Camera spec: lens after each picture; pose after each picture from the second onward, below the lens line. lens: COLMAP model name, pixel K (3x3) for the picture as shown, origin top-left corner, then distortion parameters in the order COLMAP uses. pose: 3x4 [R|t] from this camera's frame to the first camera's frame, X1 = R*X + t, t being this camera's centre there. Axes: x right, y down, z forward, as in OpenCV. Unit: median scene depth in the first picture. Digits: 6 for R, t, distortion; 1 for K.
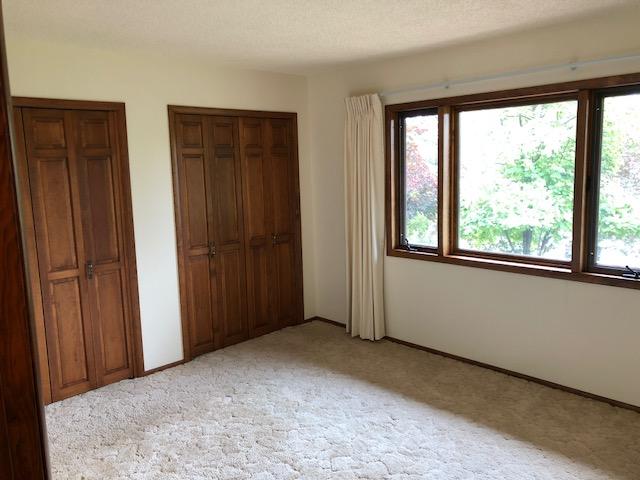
lens RADIAL K [[526.4, 0, 320.0], [0, 526.4, 240.0], [0, 0, 1]] dist [0.039077, -0.008120]
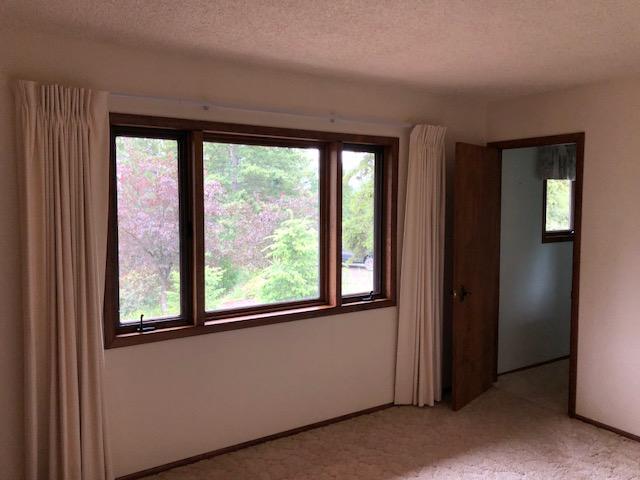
lens RADIAL K [[676.6, 0, 320.0], [0, 676.6, 240.0], [0, 0, 1]] dist [0.004675, -0.004426]
pose [[0.054509, -0.031359, 0.998021, -0.940194], [0.140363, 0.989823, 0.023435, -0.116160], [-0.988598, 0.138808, 0.058356, 0.991211]]
